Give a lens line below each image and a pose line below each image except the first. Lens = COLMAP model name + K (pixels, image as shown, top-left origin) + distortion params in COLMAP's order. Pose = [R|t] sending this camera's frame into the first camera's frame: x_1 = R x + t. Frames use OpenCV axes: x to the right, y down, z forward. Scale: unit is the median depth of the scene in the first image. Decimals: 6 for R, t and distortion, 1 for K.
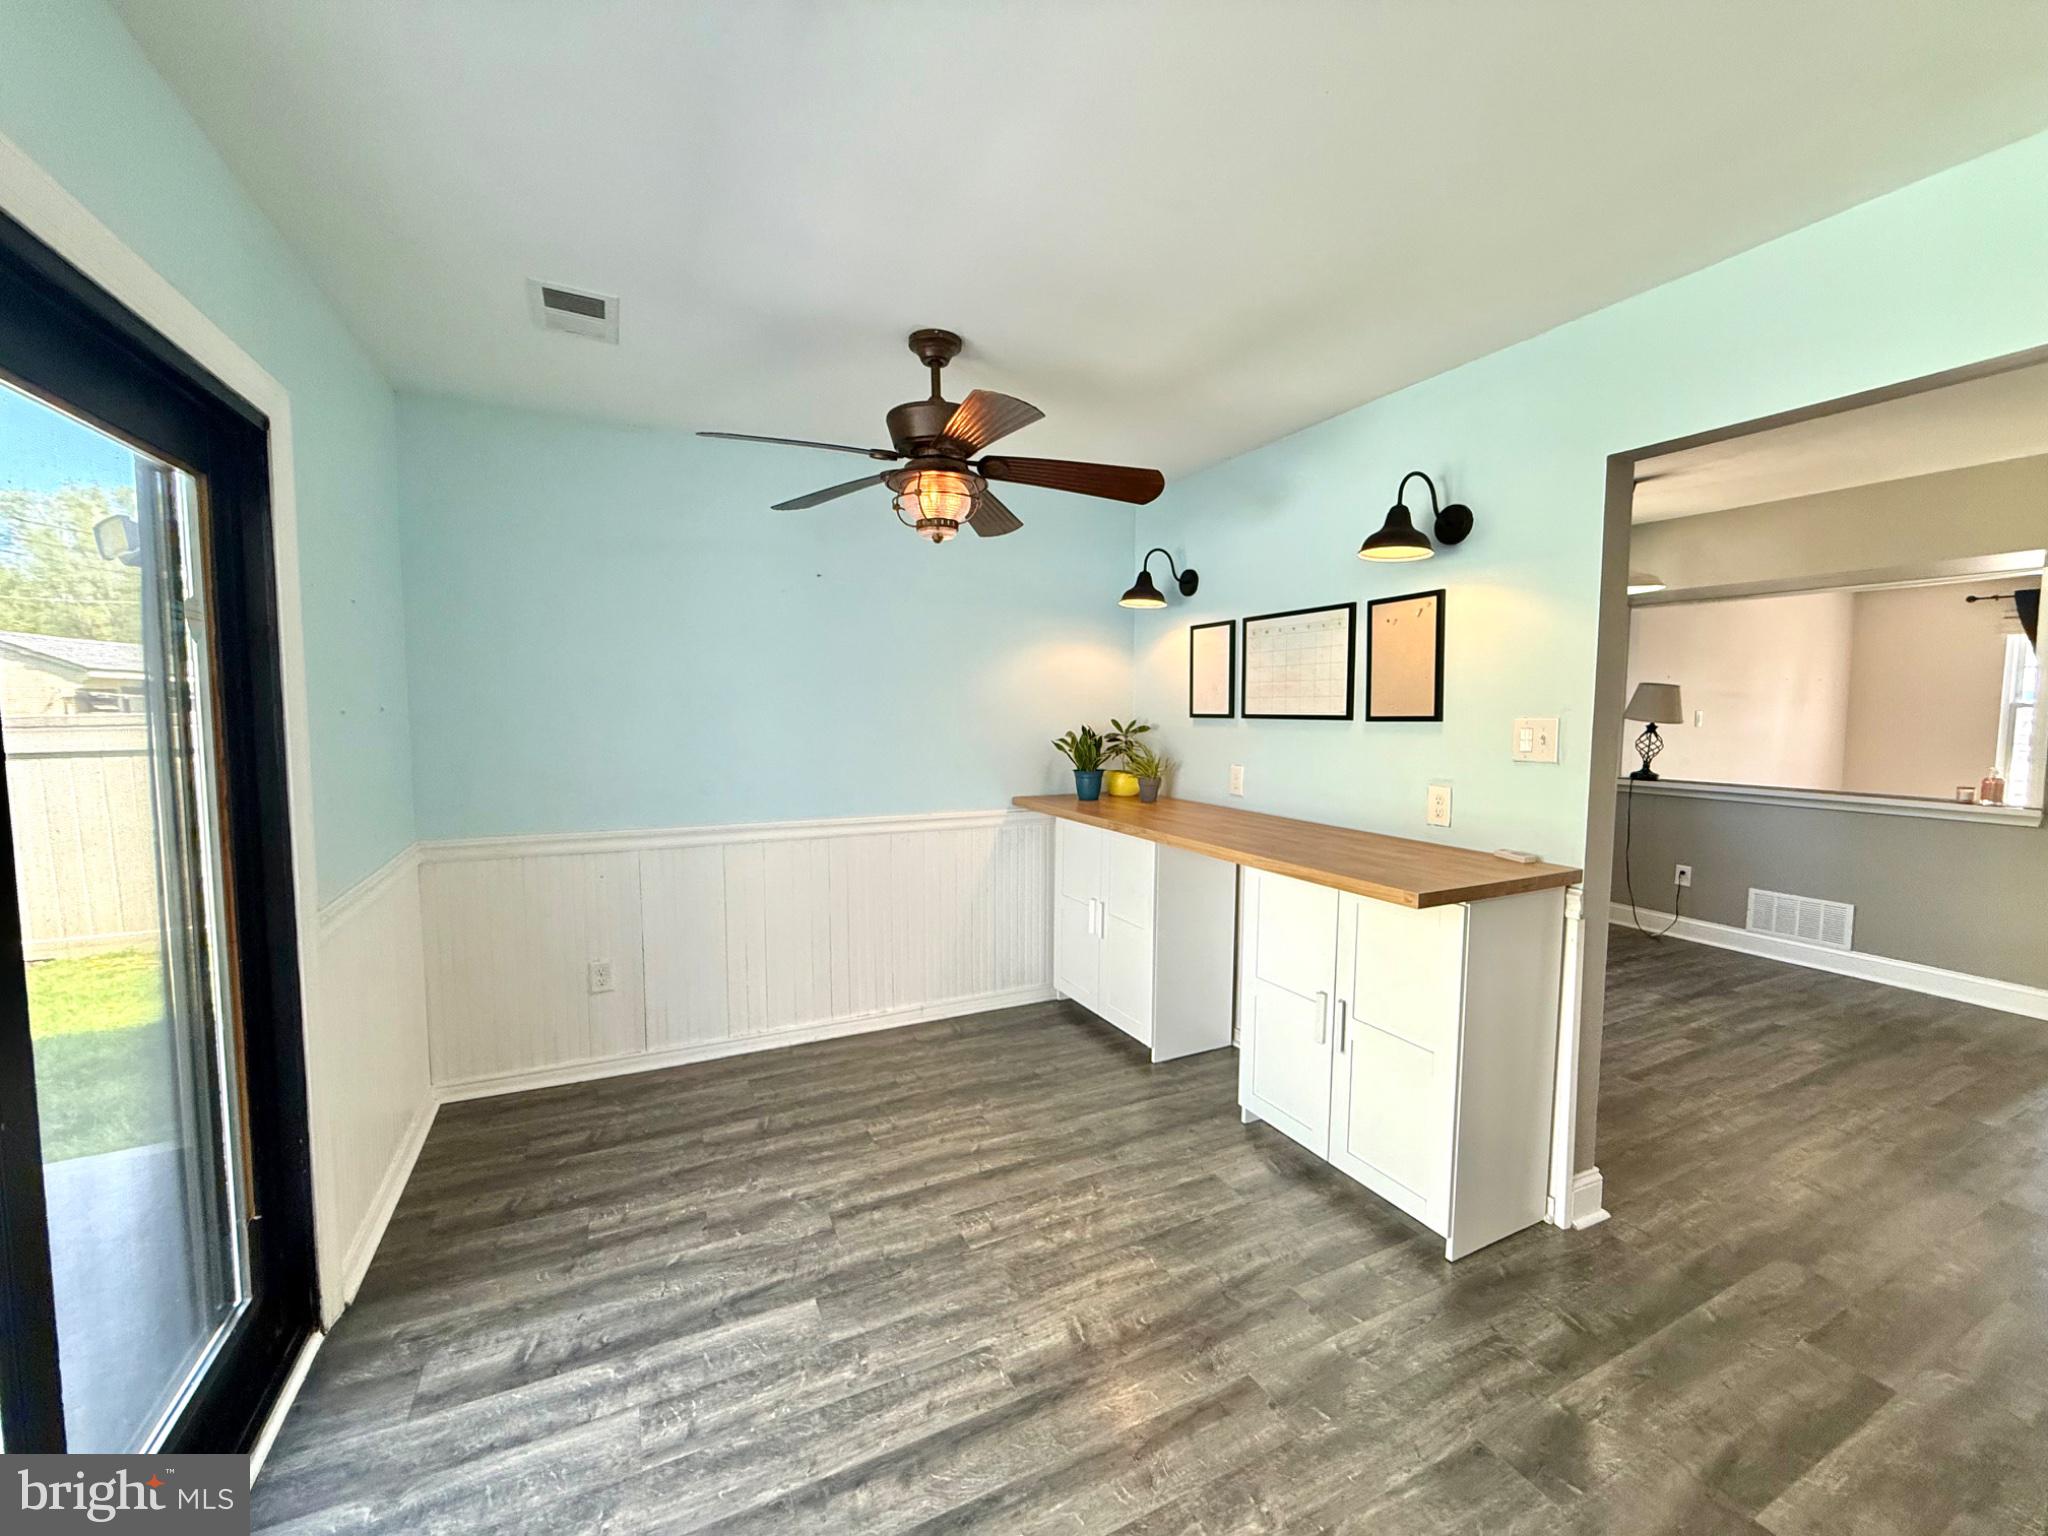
lens RADIAL K [[817.7, 0, 1010.8], [0, 817.7, 771.3], [0, 0, 1]] dist [0.000635, -0.000858]
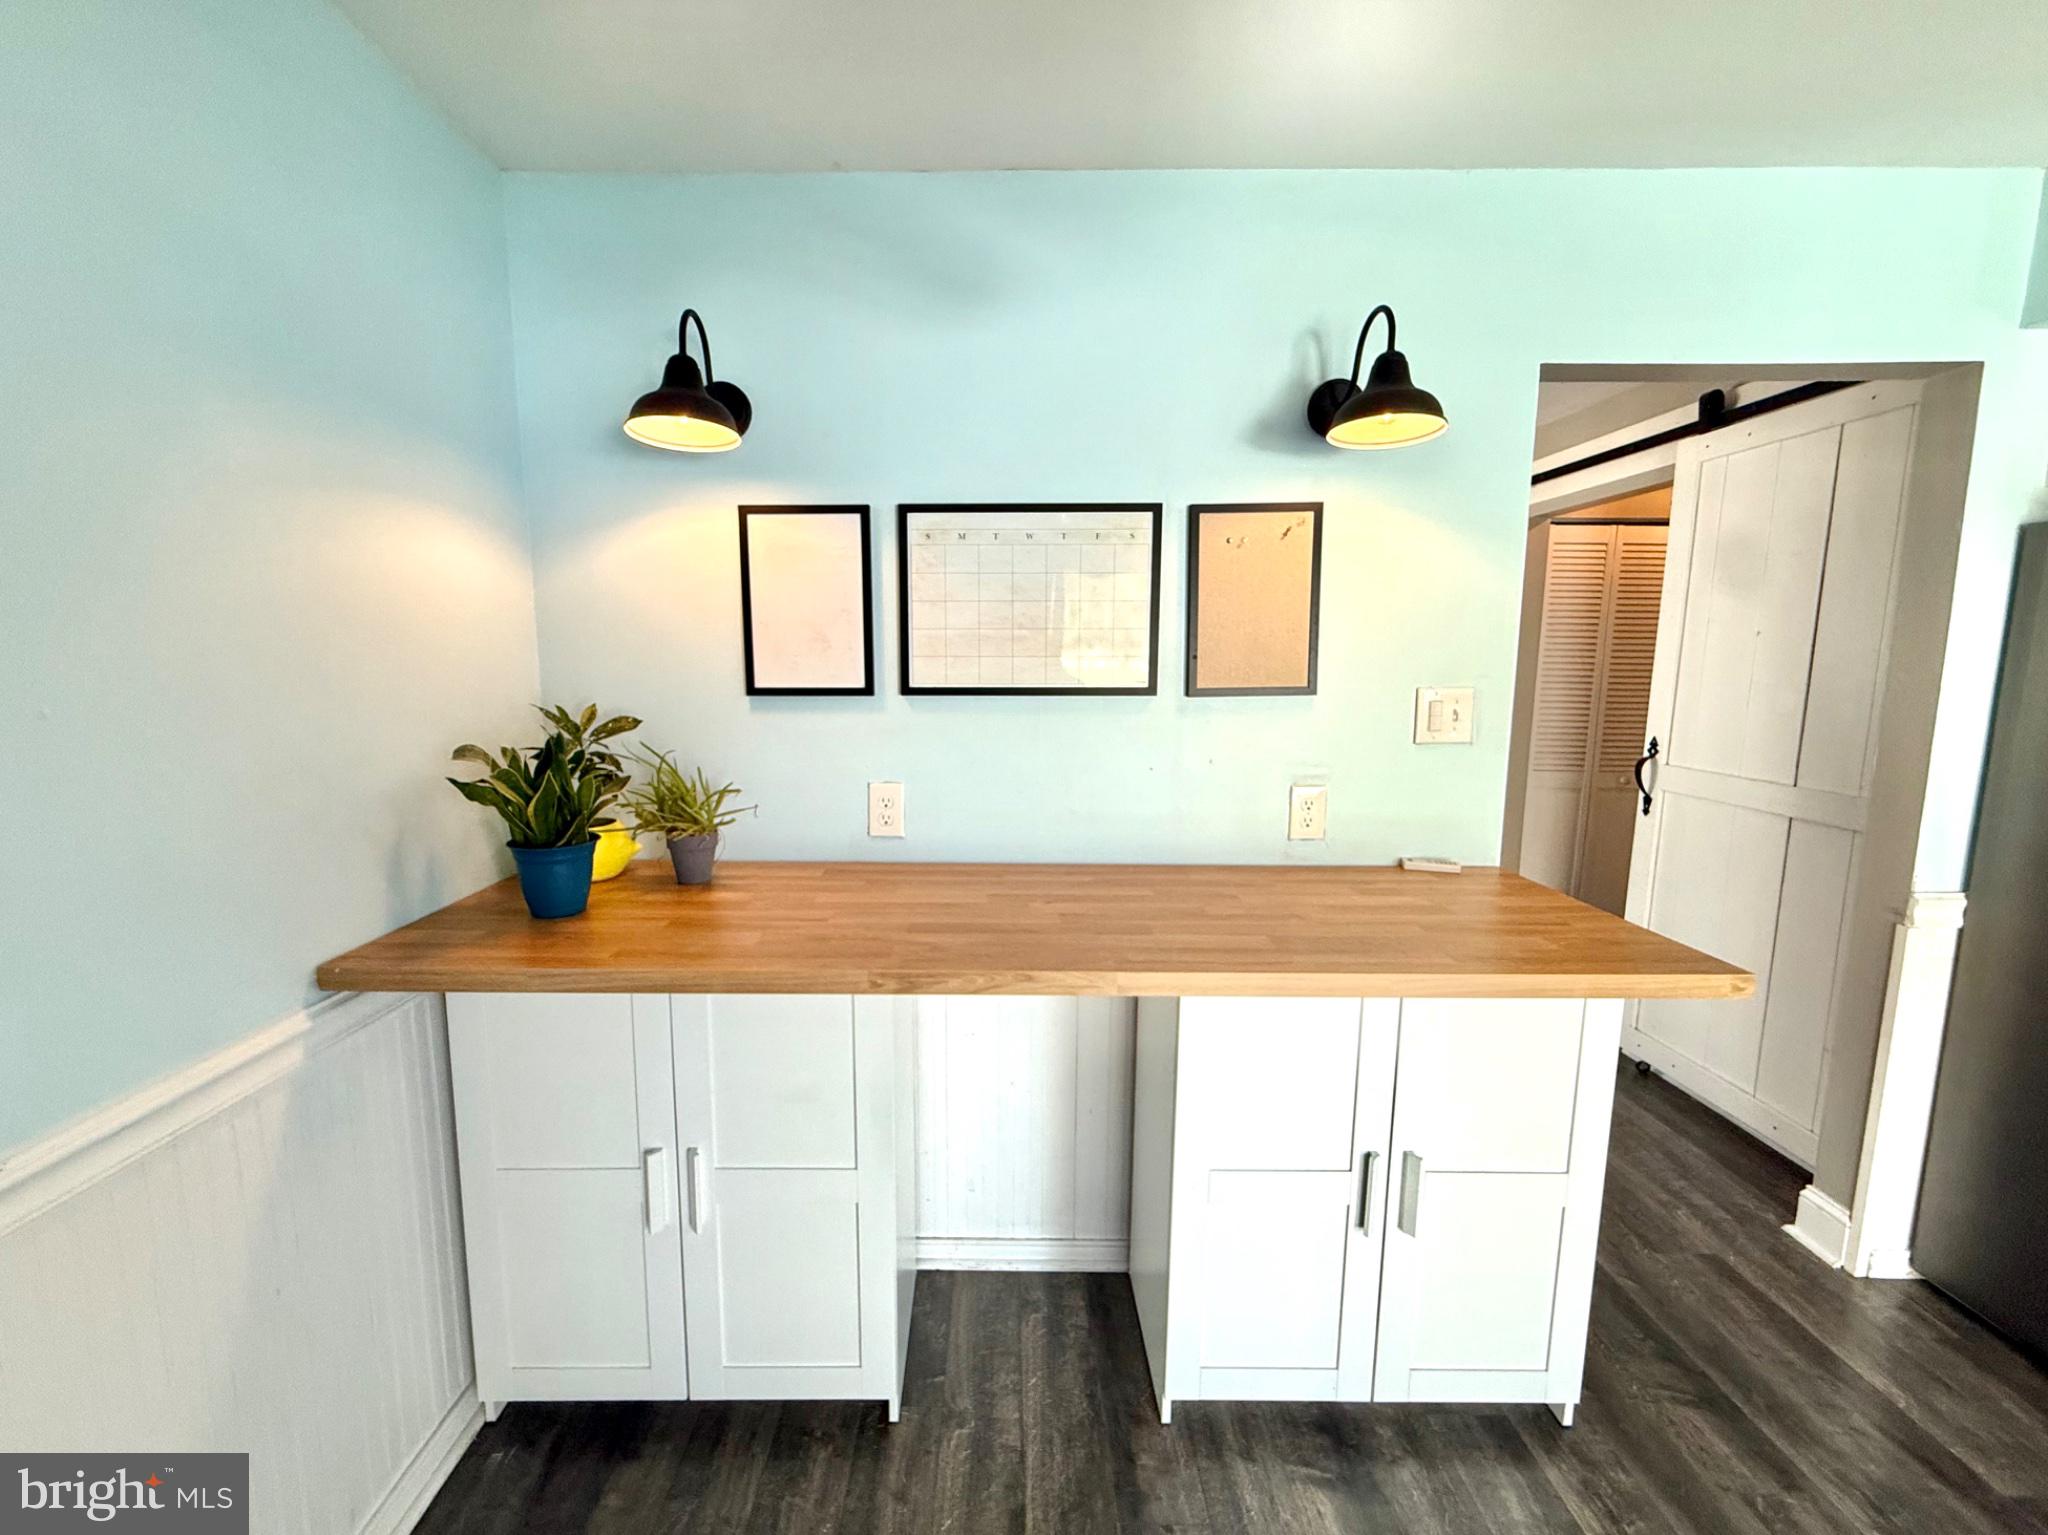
lens RADIAL K [[817.7, 0, 1012.3], [0, 817.7, 766.2], [0, 0, 1]] dist [0.000635, -0.000858]
pose [[0.443096, -0.119641, 0.888455, -0.301214], [0.071784, 0.992607, 0.097866, -0.115899], [-0.893596, 0.020413, 0.448408, 1.223641]]
